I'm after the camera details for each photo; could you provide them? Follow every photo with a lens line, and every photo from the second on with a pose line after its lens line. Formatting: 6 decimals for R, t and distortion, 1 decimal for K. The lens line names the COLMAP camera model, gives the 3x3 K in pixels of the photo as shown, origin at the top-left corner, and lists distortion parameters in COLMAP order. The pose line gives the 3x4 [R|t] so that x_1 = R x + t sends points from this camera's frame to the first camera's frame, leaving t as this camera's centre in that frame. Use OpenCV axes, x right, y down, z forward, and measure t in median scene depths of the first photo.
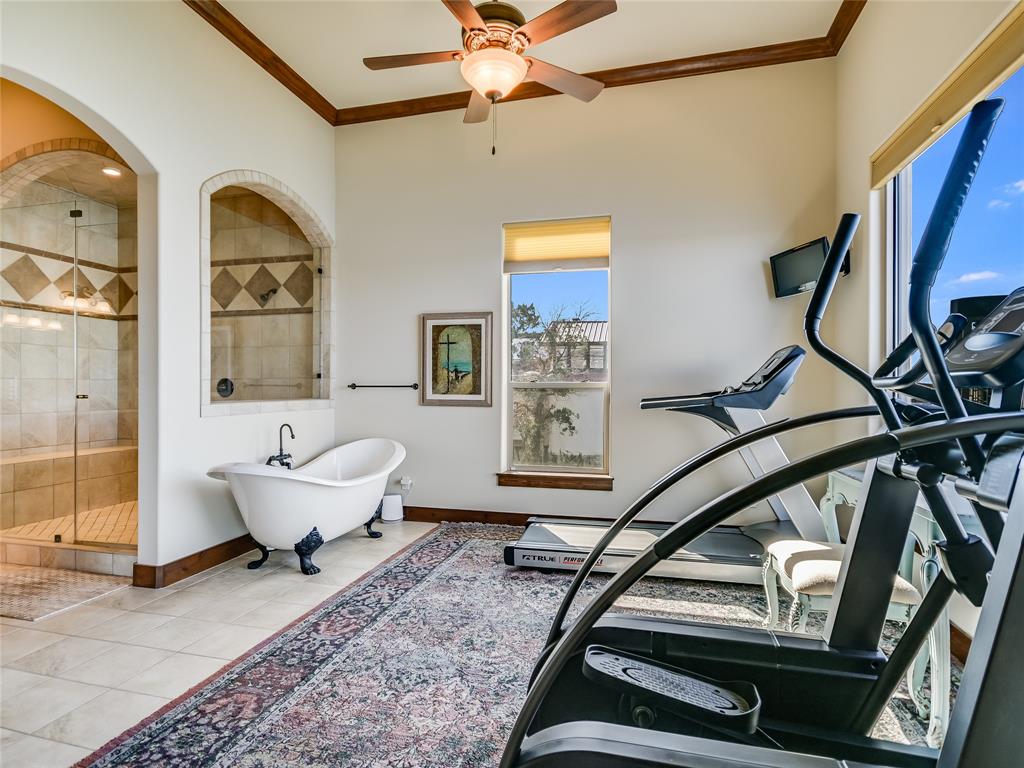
lens RADIAL K [[549.9, 0, 509.6], [0, 549.9, 382.5], [0, 0, 1]] dist [-0.000317, 0.001434]
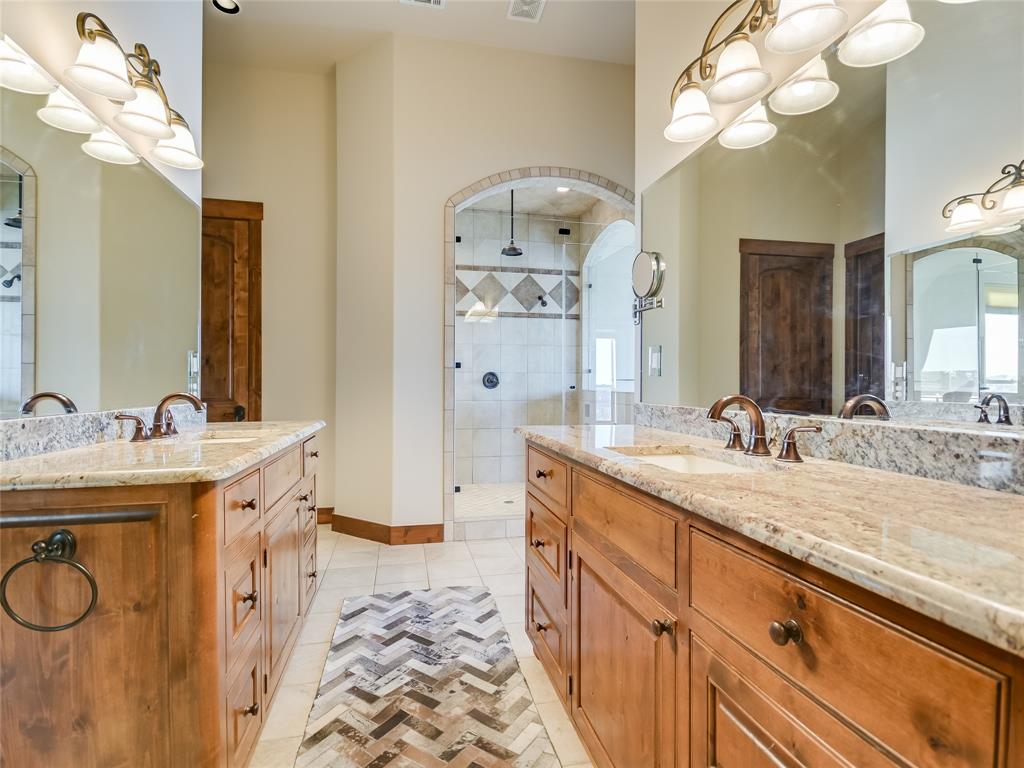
lens RADIAL K [[530.2, 0, 497.5], [0, 530.2, 384.1], [0, 0, 1]] dist [0.019938, -0.000322]
pose [[0.891882, 0.004324, 0.452248, -1.098169], [-0.010240, 0.999891, 0.010634, 0.005295], [-0.452153, -0.014115, 0.891829, 0.036201]]
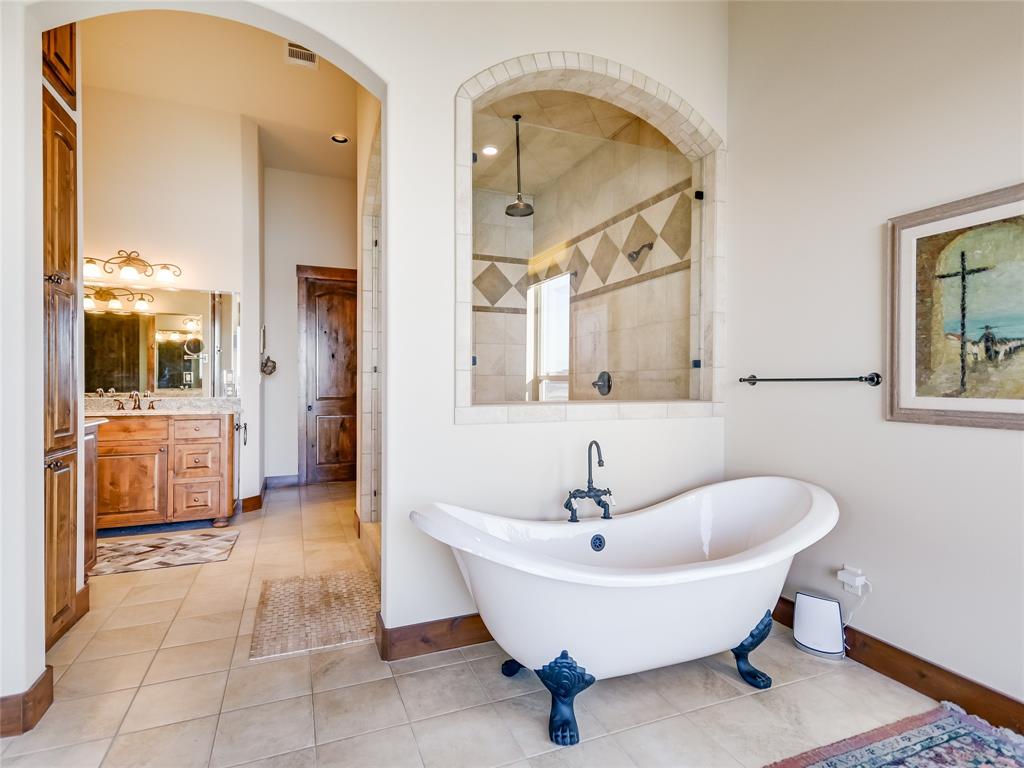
lens RADIAL K [[530.2, 0, 497.5], [0, 530.2, 384.1], [0, 0, 1]] dist [0.019938, -0.000322]
pose [[0.587713, -0.001610, -0.809068, 0.009227], [0.006592, 0.999974, 0.002799, 0.007837], [0.809043, -0.006978, 0.587708, 0.473302]]
